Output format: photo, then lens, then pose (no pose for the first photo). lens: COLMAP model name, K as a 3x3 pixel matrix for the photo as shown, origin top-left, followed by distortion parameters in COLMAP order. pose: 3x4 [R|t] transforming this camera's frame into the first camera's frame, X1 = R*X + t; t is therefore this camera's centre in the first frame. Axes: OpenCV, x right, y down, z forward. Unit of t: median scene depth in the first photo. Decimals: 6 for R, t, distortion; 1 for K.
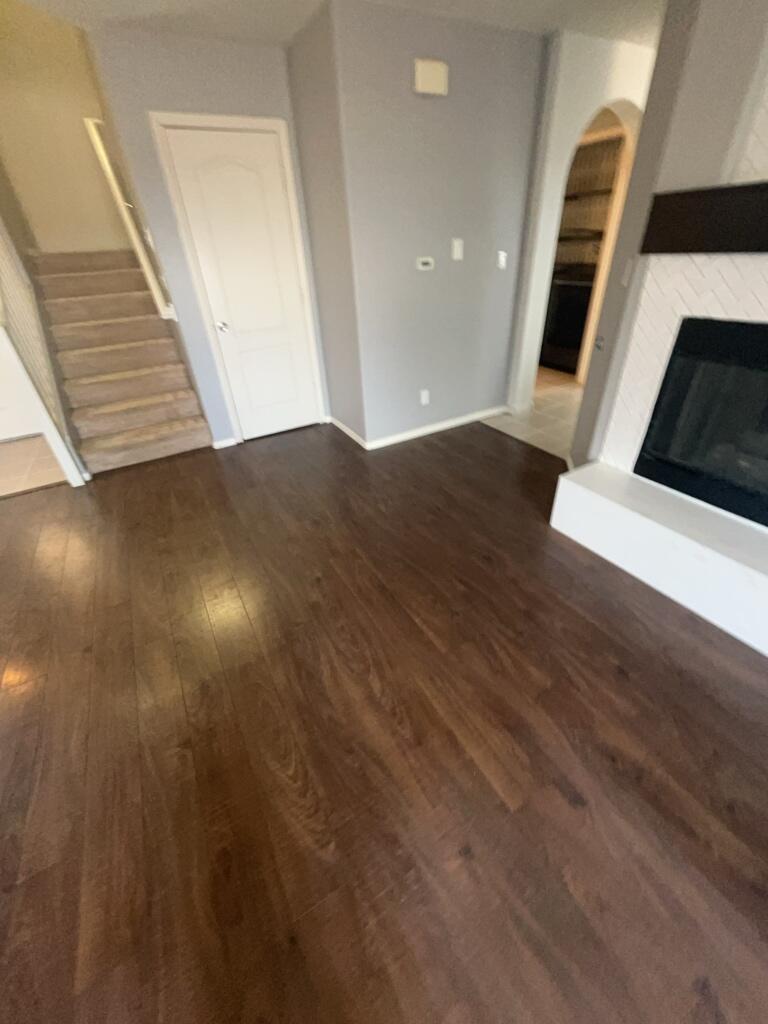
lens RADIAL K [[412.9, 0, 385.2], [0, 412.9, 511.1], [0, 0, 1]] dist [-0.002219, 0.000980]
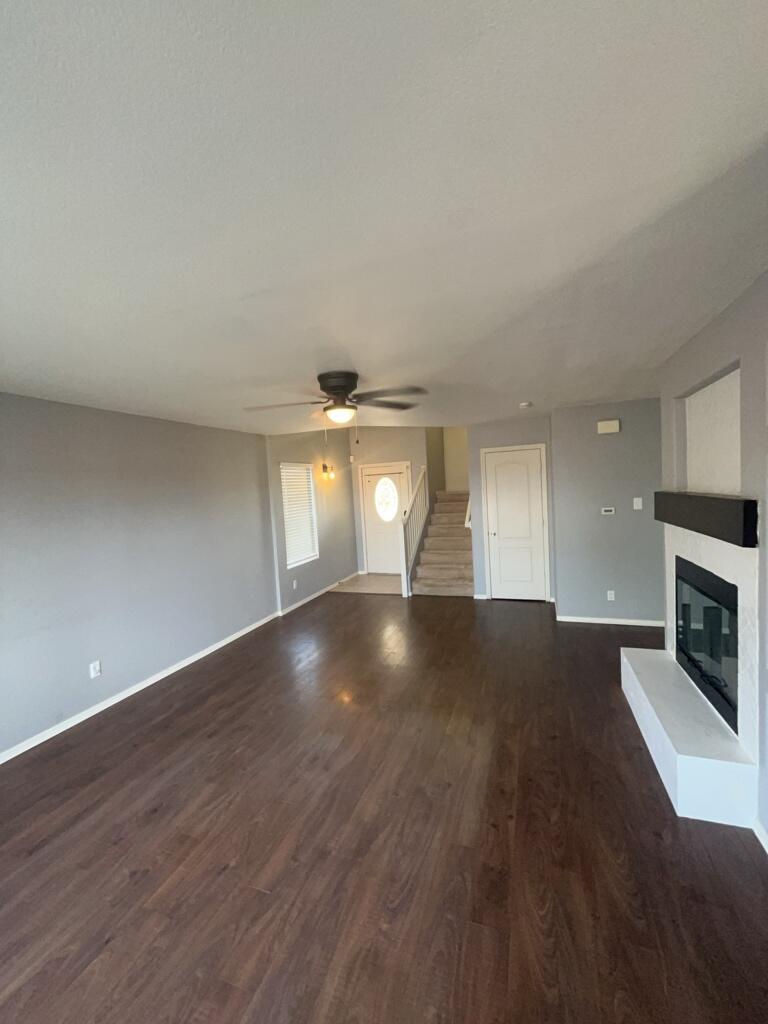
lens RADIAL K [[412.9, 0, 385.2], [0, 412.9, 511.1], [0, 0, 1]] dist [-0.002219, 0.000980]
pose [[0.650380, 0.056995, -0.757467, 1.086613], [-0.397365, 0.875386, -0.275319, 0.256103], [0.647384, 0.480053, 0.591982, -0.717387]]
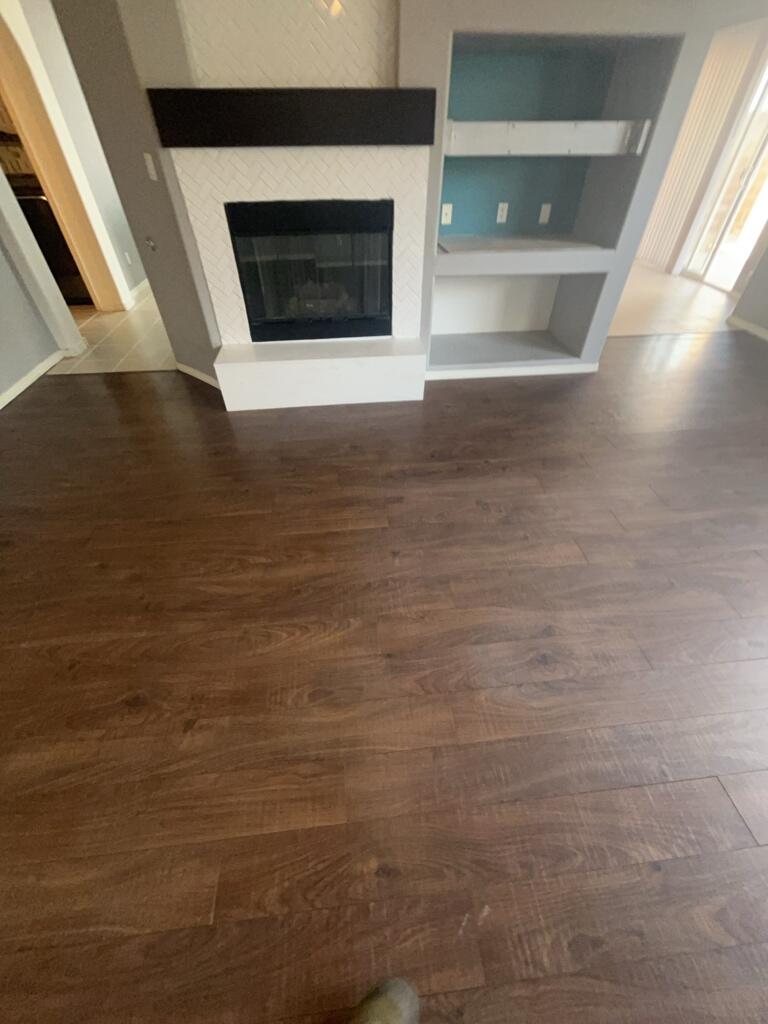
lens RADIAL K [[412.9, 0, 385.2], [0, 412.9, 511.1], [0, 0, 1]] dist [-0.002219, 0.000980]
pose [[0.401691, -0.580521, 0.708266, -0.495691], [0.486615, 0.790489, 0.371932, 0.049891], [-0.775790, 0.195251, 0.600022, 0.023434]]
